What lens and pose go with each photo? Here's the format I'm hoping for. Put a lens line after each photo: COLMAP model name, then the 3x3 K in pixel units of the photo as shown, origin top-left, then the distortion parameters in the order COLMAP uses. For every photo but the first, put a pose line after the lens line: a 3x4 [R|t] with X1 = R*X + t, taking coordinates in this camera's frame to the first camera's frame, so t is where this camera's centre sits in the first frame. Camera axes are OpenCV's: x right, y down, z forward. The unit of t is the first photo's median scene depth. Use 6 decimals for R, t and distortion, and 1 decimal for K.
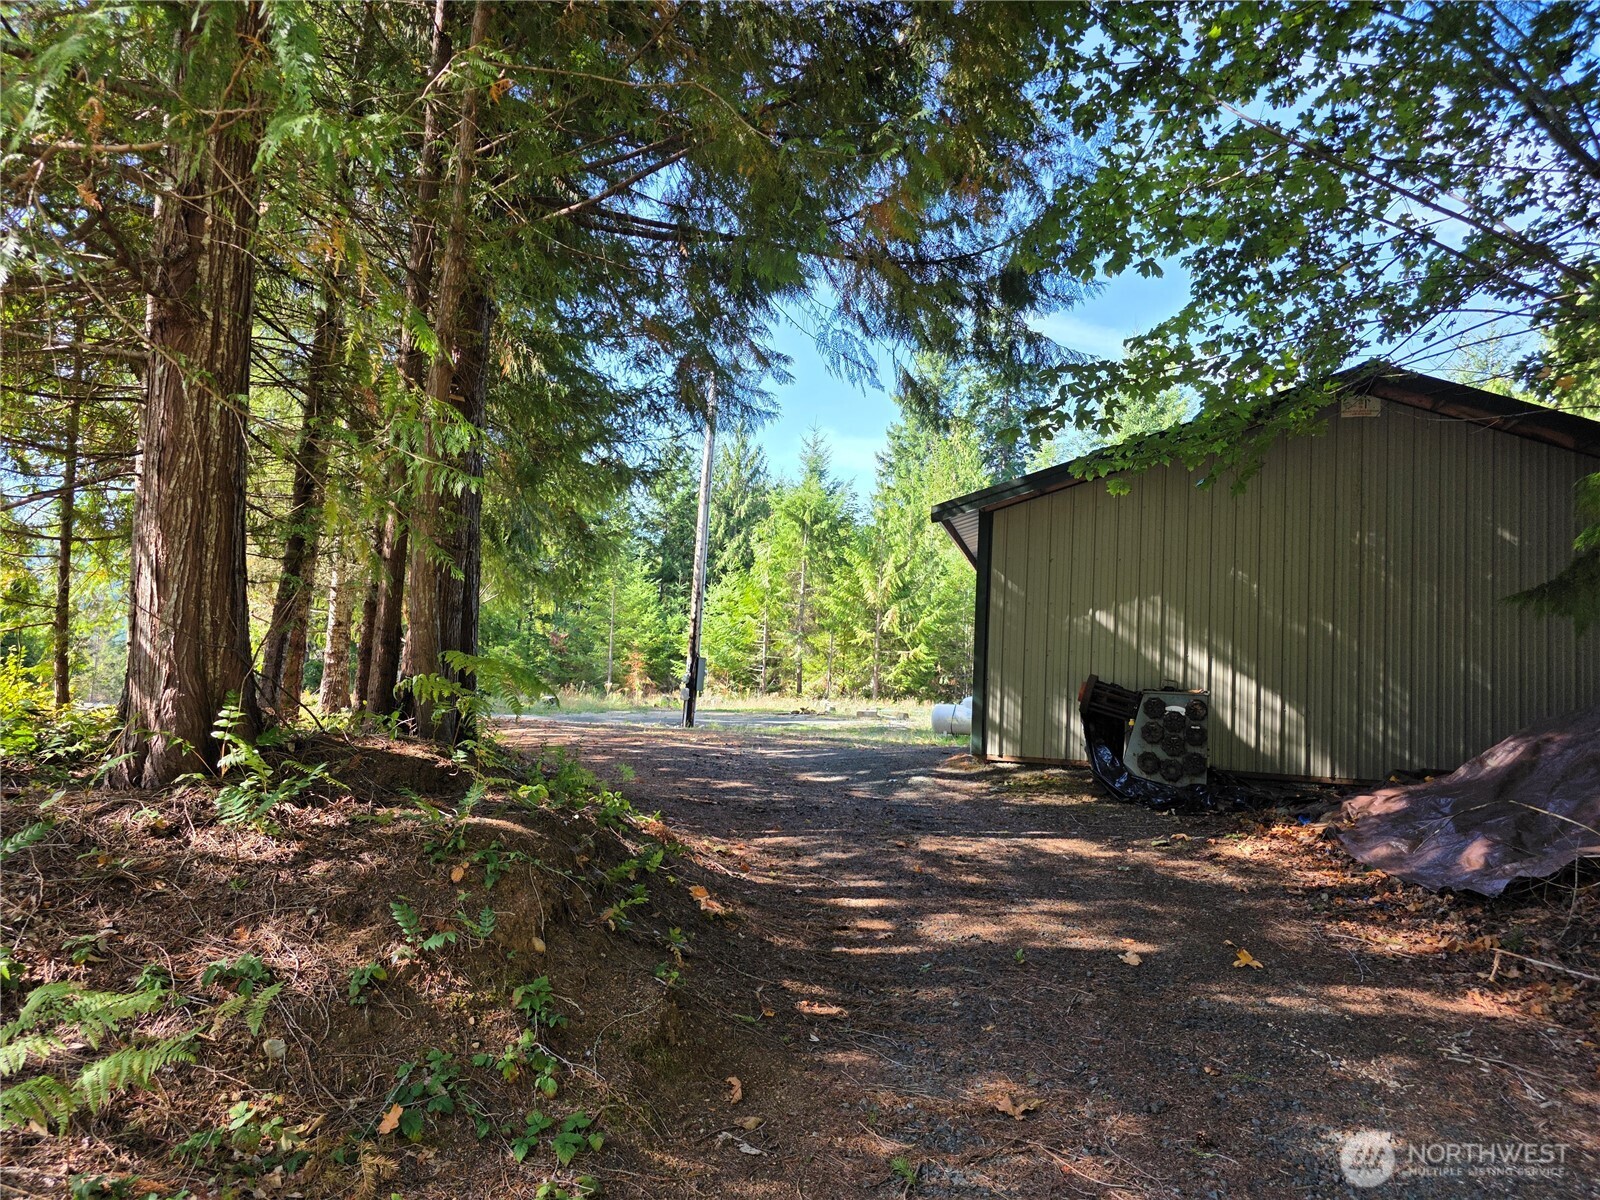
lens RADIAL K [[1085.1, 0, 798.4], [0, 1085.1, 625.2], [0, 0, 1]] dist [0.071818, -0.080620]
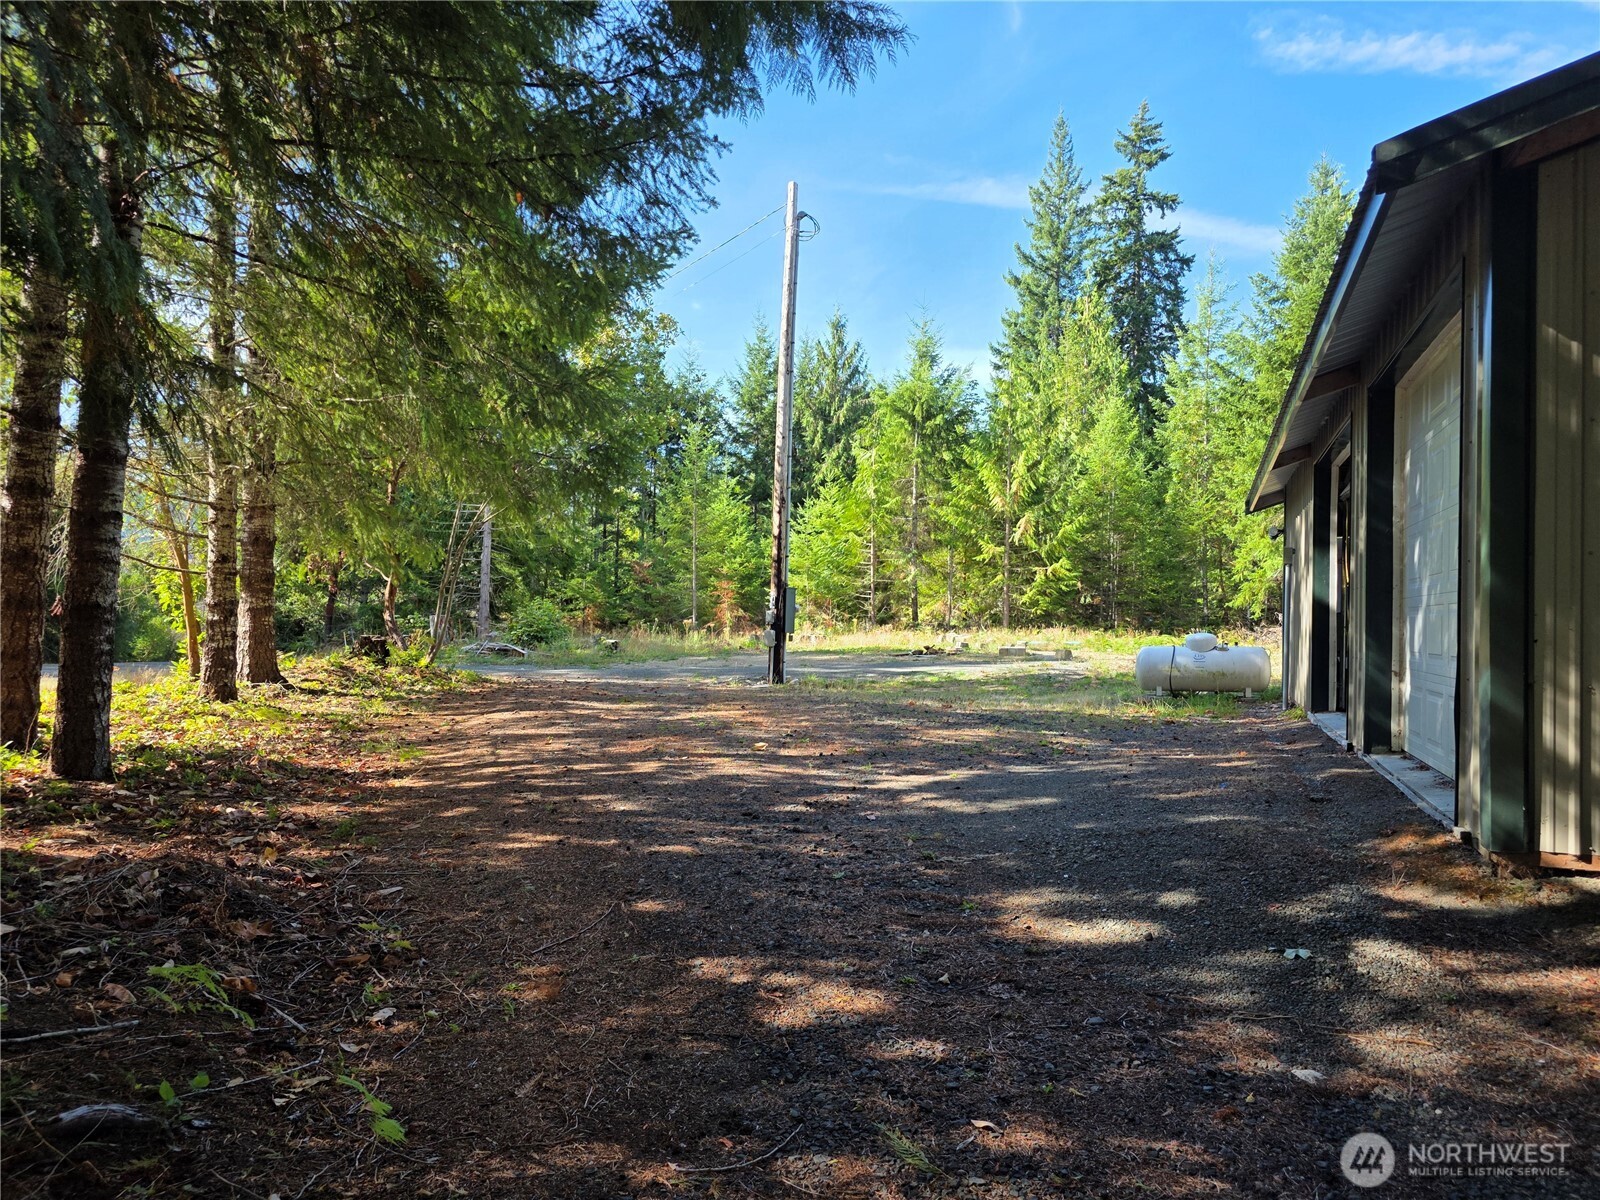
lens RADIAL K [[1085.1, 0, 798.4], [0, 1085.1, 625.2], [0, 0, 1]] dist [0.071818, -0.080620]
pose [[0.994597, -0.033775, -0.098164, -0.006704], [0.040730, 0.996734, 0.069727, 0.002302], [0.095489, -0.073349, 0.992724, 0.141109]]
